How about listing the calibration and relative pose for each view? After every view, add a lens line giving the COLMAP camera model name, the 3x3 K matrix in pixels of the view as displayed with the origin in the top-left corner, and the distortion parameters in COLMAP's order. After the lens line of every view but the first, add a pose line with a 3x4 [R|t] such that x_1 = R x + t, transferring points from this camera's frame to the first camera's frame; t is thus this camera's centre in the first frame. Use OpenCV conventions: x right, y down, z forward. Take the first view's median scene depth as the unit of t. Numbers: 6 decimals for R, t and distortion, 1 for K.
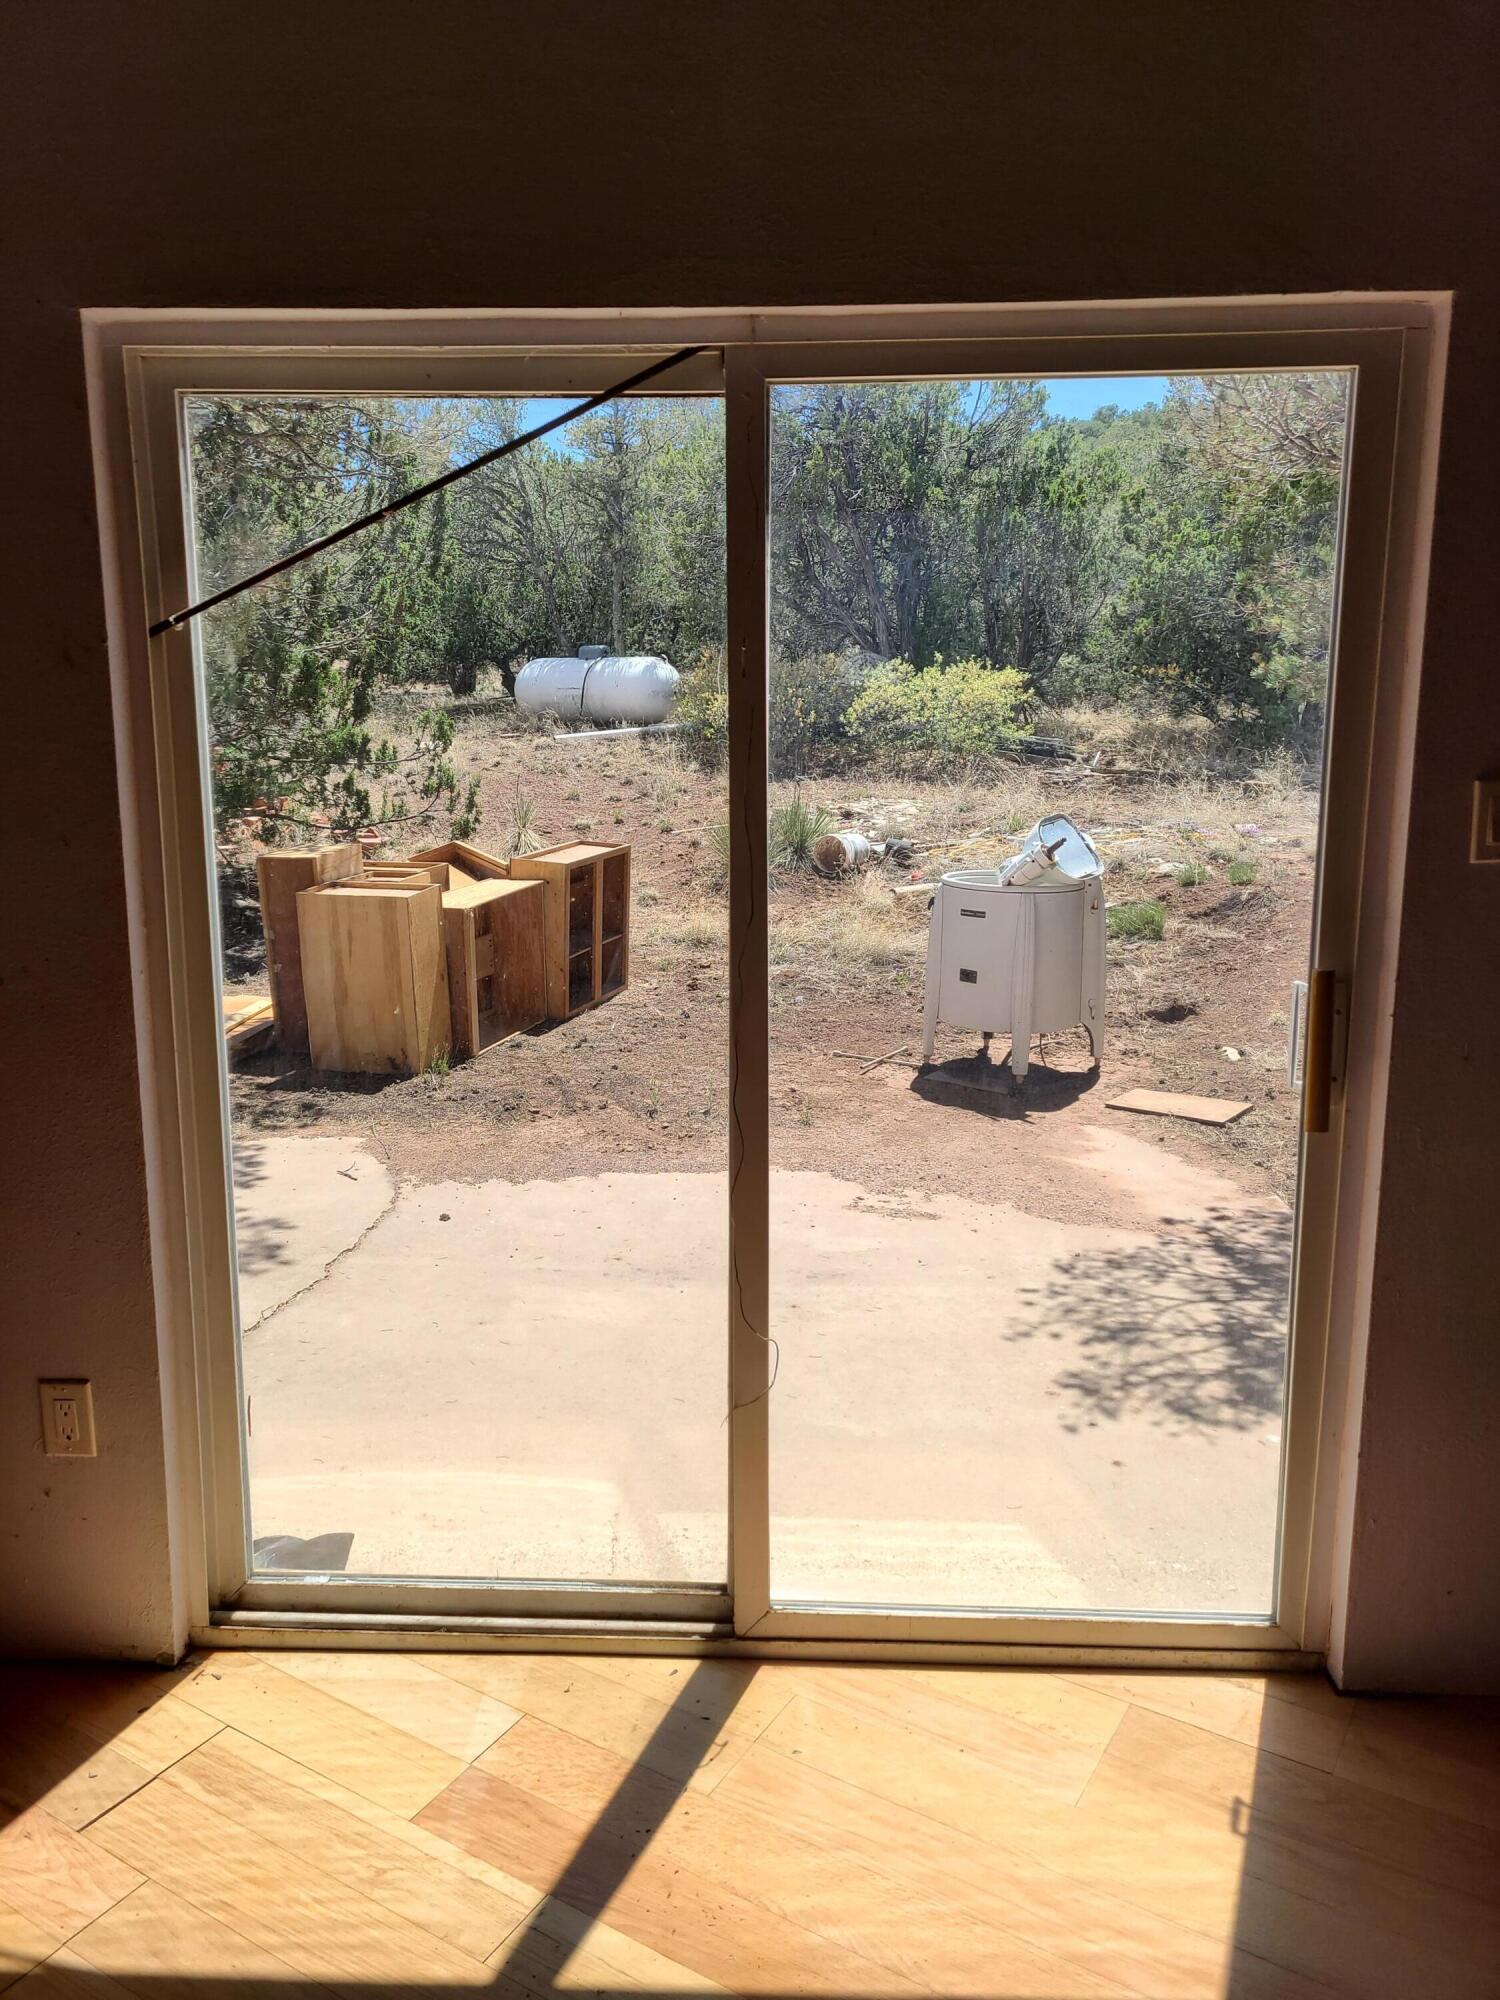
lens RADIAL K [[1501.8, 0, 708.6], [0, 1501.8, 968.4], [0, 0, 1]] dist [0.053877, -0.041443]
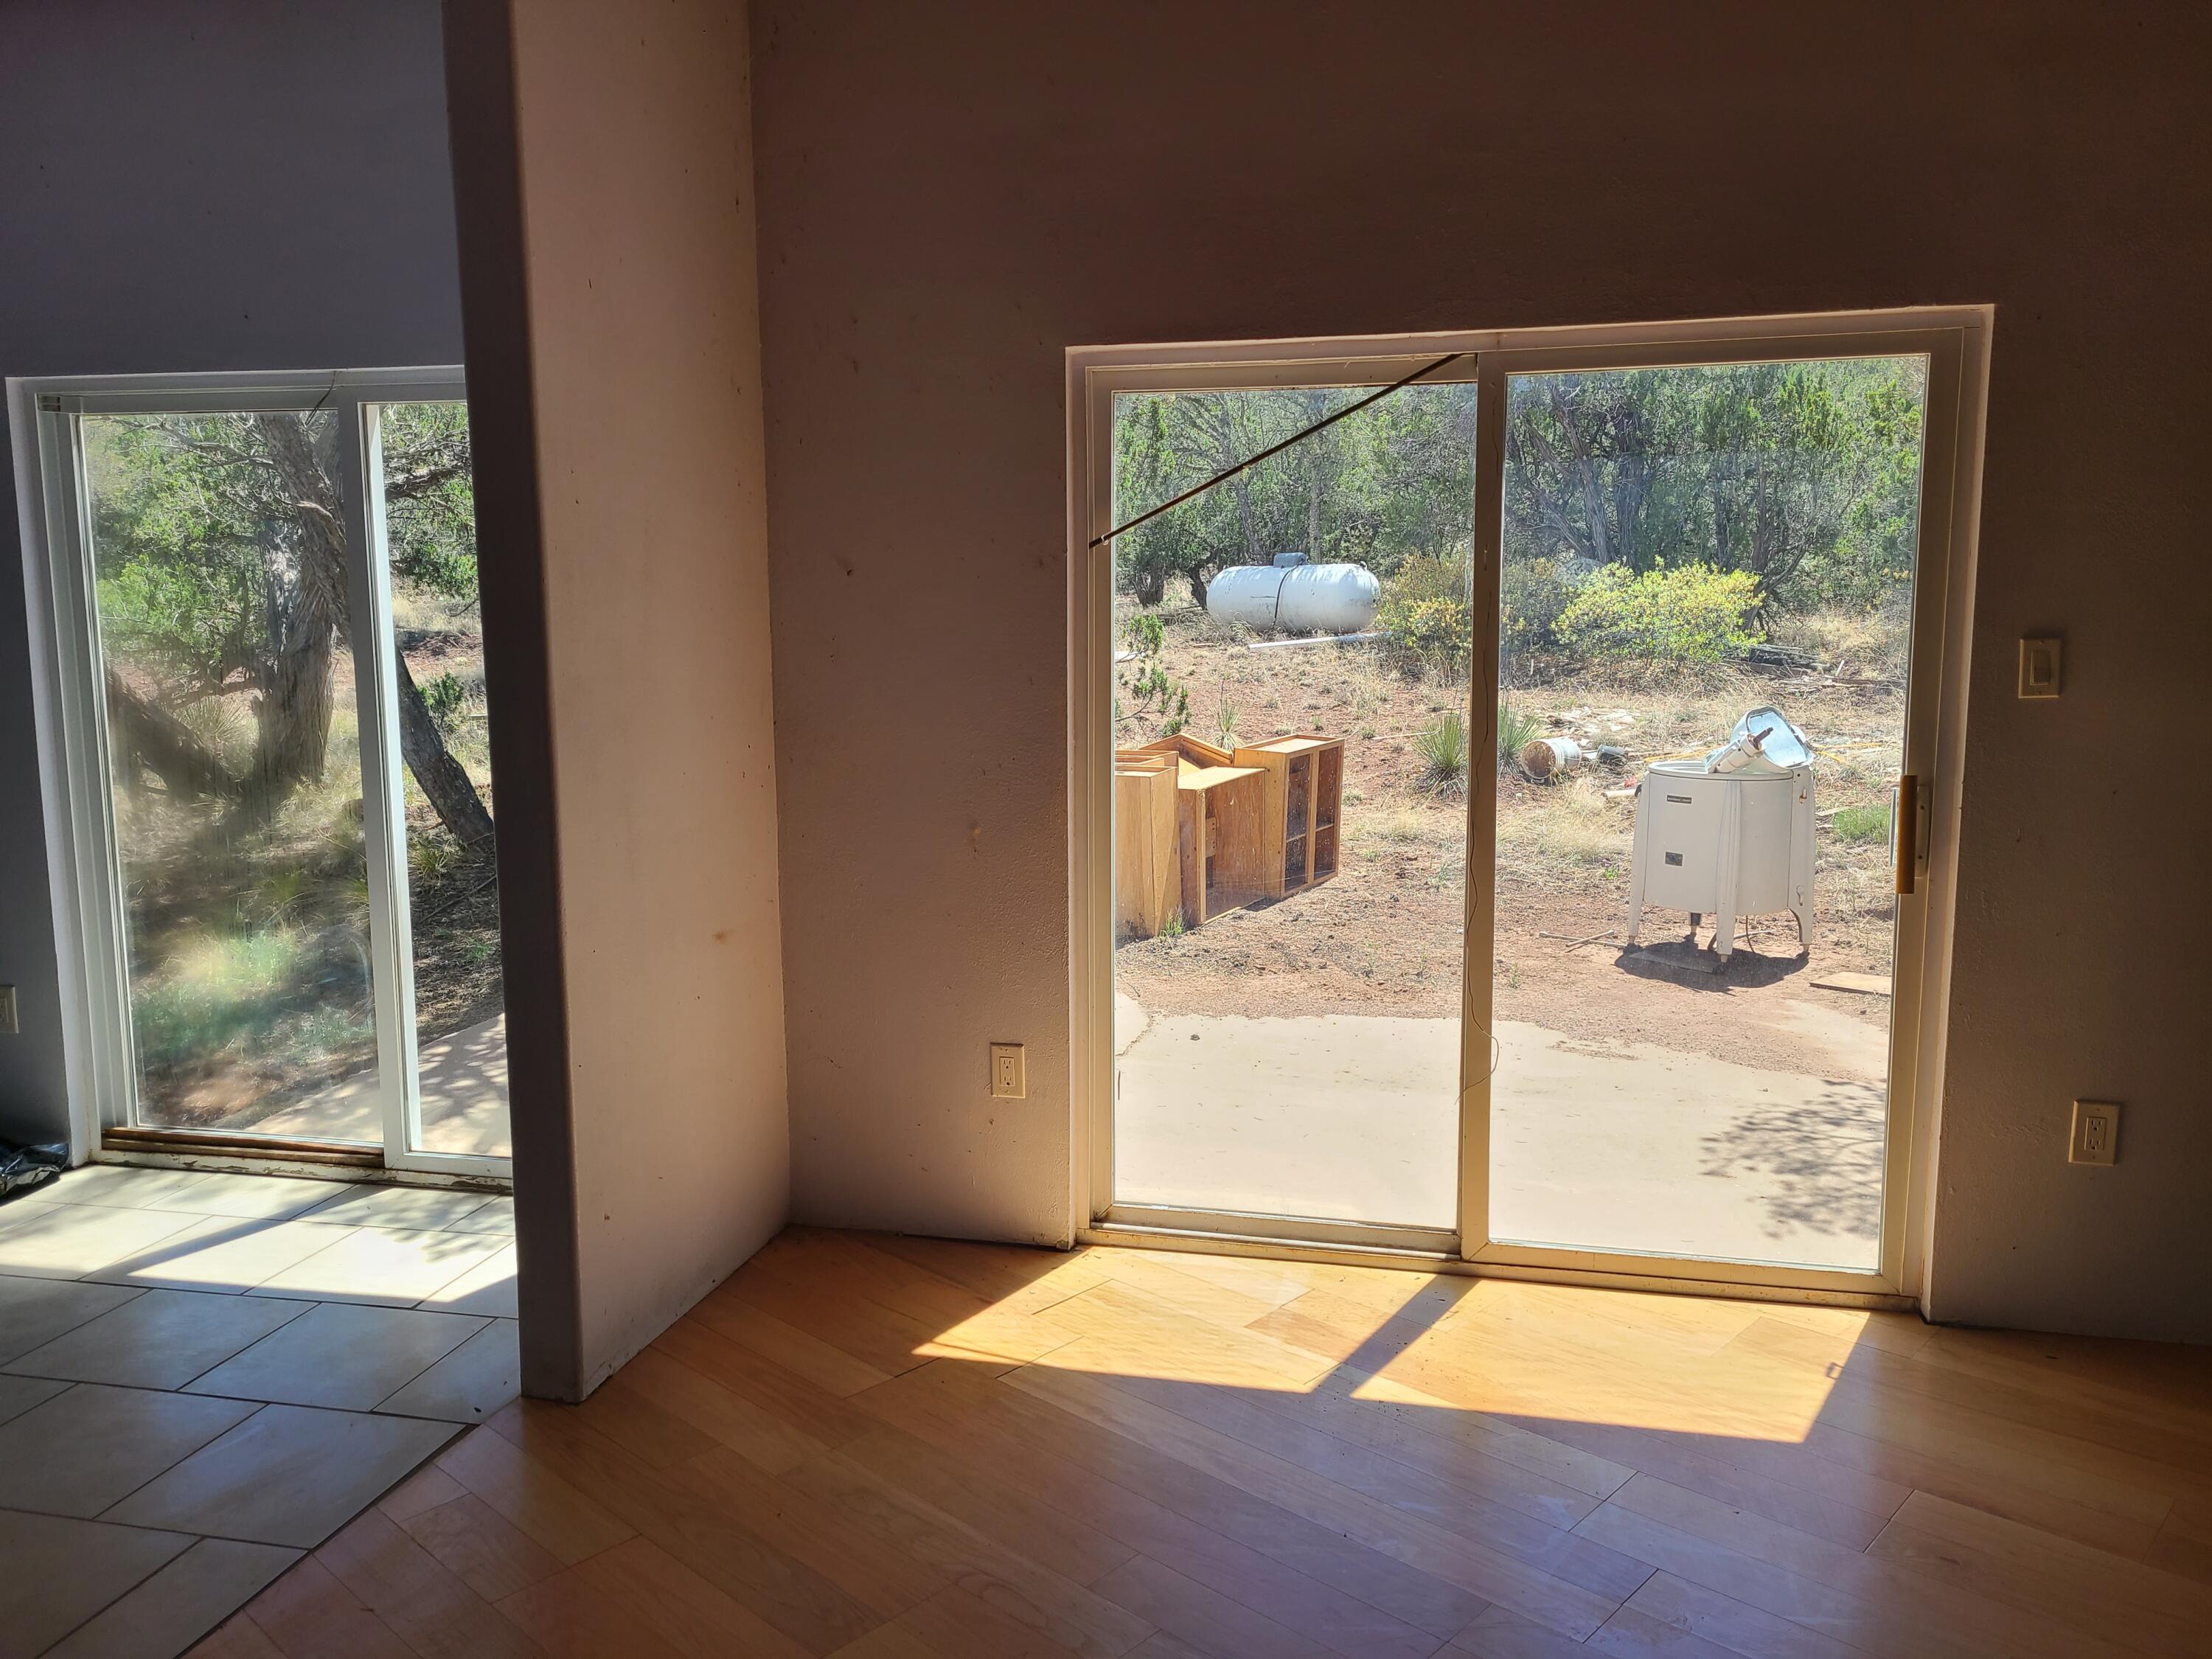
lens RADIAL K [[1661.0, 0, 1093.7], [0, 1661.0, 841.6], [0, 0, 1]] dist [0.053877, -0.041443]
pose [[0.983905, 0.021050, -0.177448, -0.017282], [-0.028152, 0.998896, -0.037604, 0.042095], [0.176460, 0.041994, 0.983412, -0.194754]]
